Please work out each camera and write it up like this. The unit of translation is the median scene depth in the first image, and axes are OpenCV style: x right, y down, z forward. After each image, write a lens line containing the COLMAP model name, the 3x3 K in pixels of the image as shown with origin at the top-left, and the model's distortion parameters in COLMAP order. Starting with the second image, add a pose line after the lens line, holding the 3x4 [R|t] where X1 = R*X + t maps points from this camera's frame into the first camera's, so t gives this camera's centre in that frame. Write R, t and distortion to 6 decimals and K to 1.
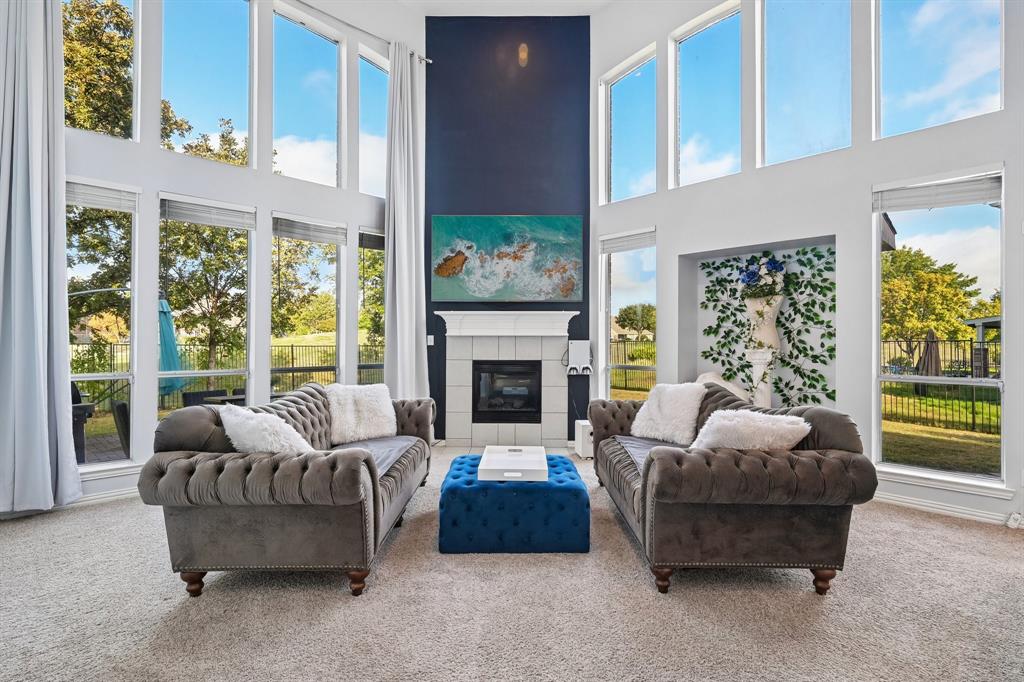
lens RADIAL K [[496.3, 0, 512.0], [0, 496.3, 341.0], [0, 0, 1]] dist [-0.000139, -0.000004]
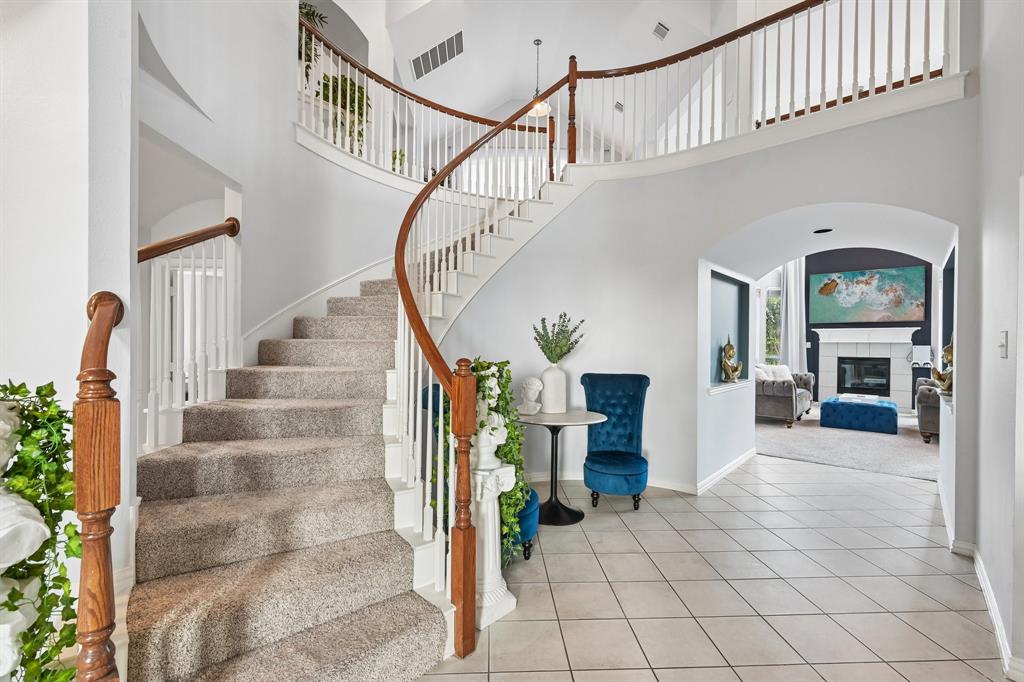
lens RADIAL K [[445.8, 0, 512.0], [0, 445.8, 341.0], [0, 0, 1]] dist [0.001494, 0.000274]
pose [[0.755385, 0.001126, -0.655281, 0.083546], [-0.005705, 0.999972, -0.004858, -0.001950], [0.655257, 0.007408, 0.755370, -0.929000]]
